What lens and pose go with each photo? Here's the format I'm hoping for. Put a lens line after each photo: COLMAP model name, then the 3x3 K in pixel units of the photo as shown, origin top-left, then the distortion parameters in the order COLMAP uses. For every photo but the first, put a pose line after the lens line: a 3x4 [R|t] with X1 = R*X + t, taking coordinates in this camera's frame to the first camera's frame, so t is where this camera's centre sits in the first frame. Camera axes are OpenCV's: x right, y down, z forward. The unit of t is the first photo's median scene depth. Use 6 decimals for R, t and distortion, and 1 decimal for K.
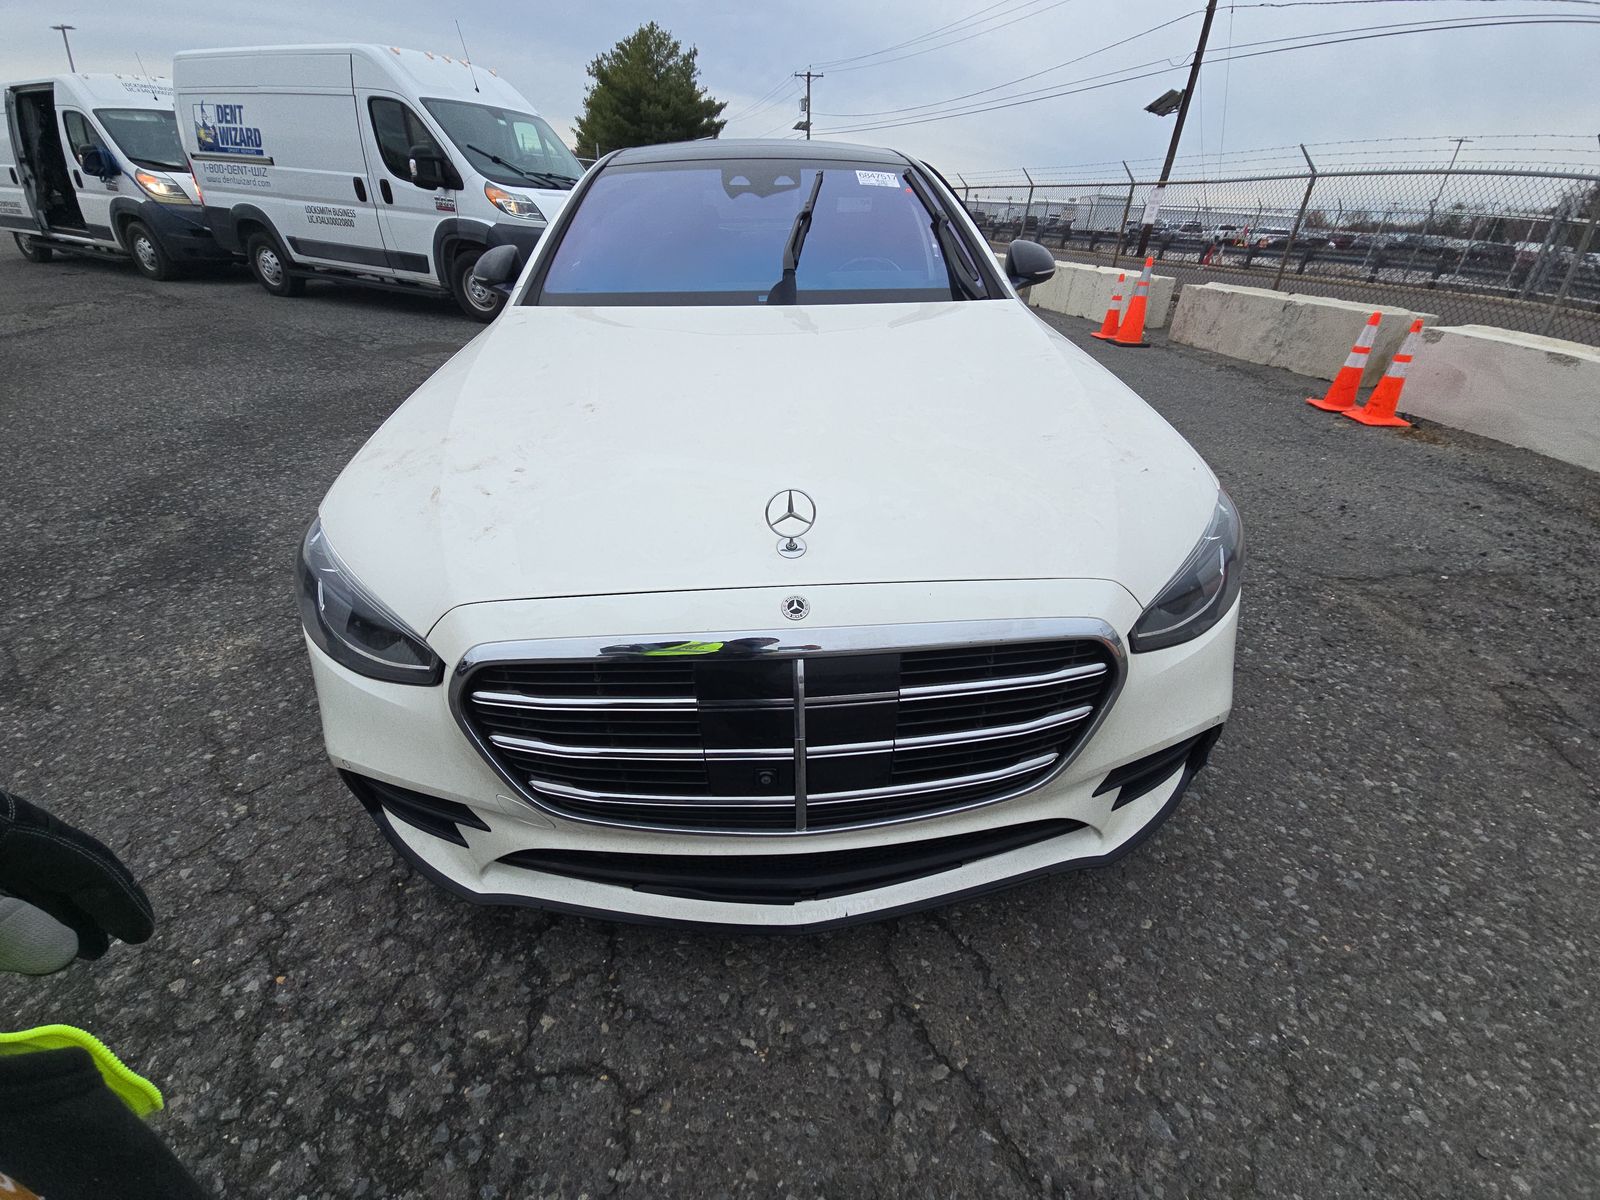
lens RADIAL K [[646.8, 0, 799.6], [0, 646.8, 586.0], [0, 0, 1]] dist [-0.001382, 0.000197]
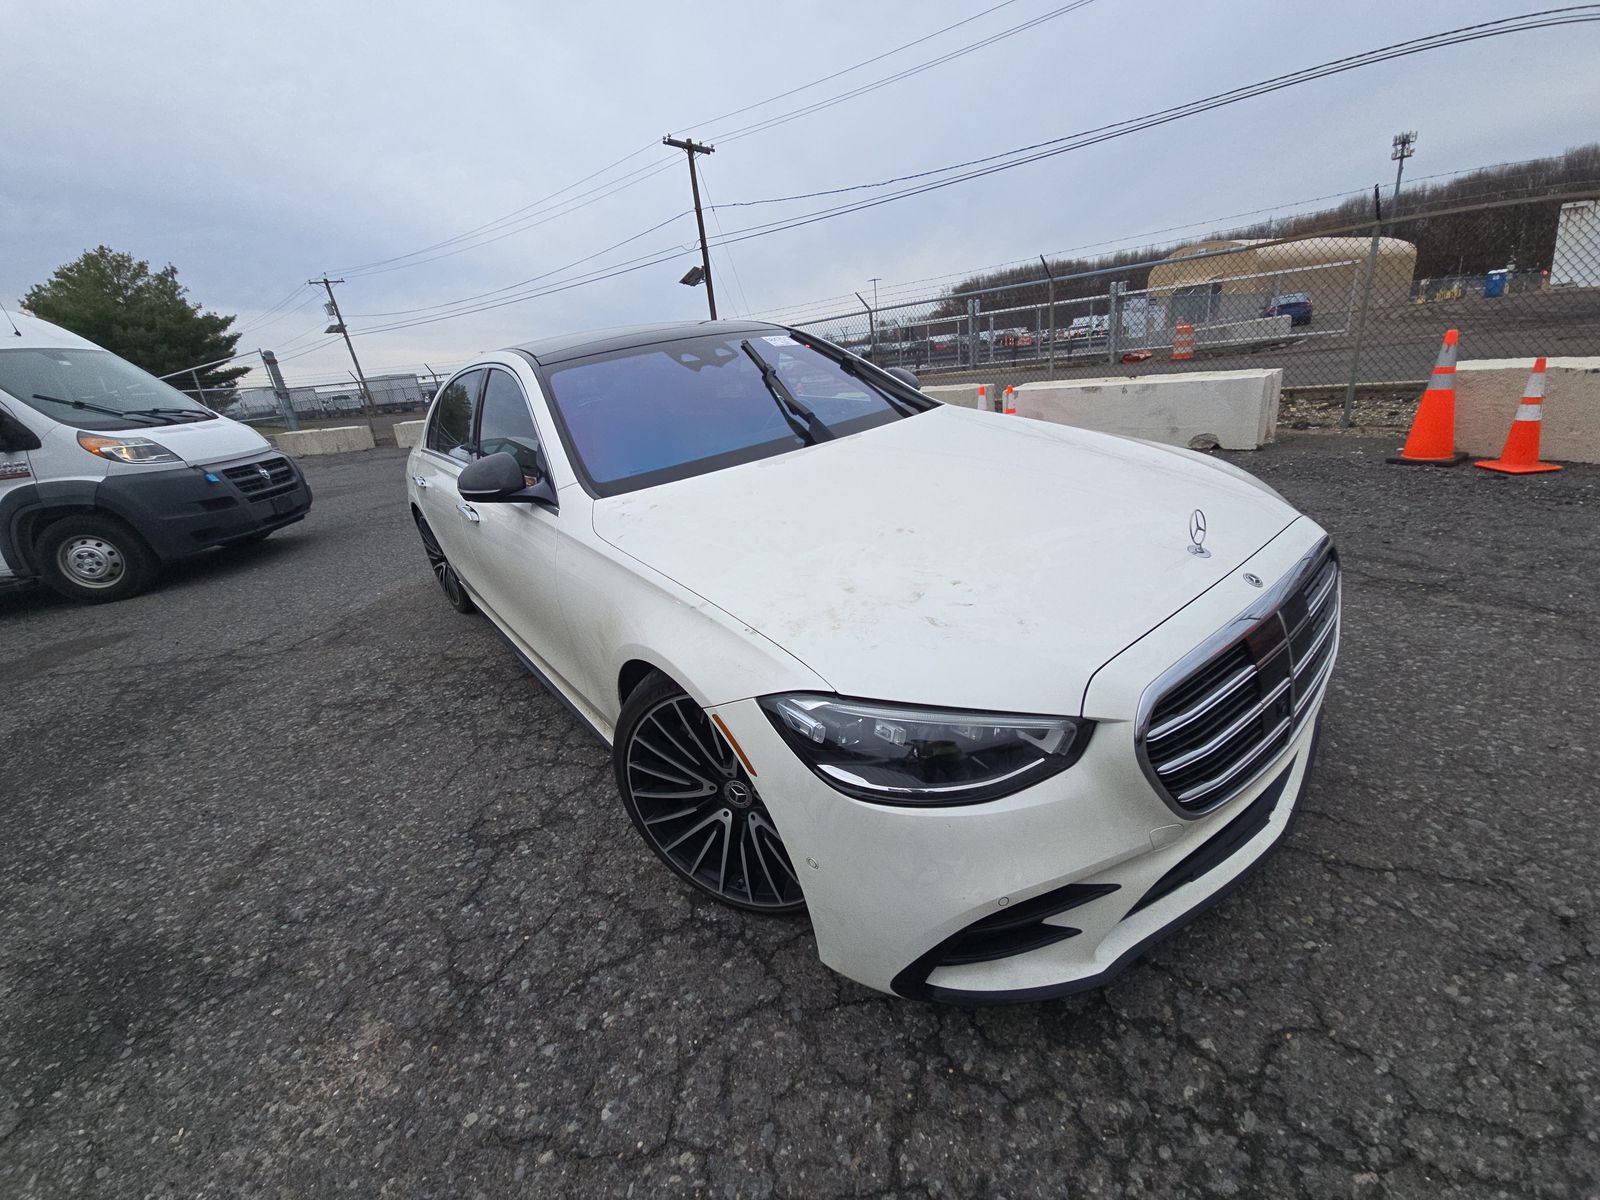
lens RADIAL K [[637.7, 0, 785.4], [0, 637.7, 594.3], [0, 0, 1]] dist [0.037805, -0.022073]
pose [[0.816252, -0.320625, 0.480554, -1.119825], [0.407979, 0.908877, -0.086578, -0.170987], [-0.409006, 0.266726, 0.872681, 0.142274]]
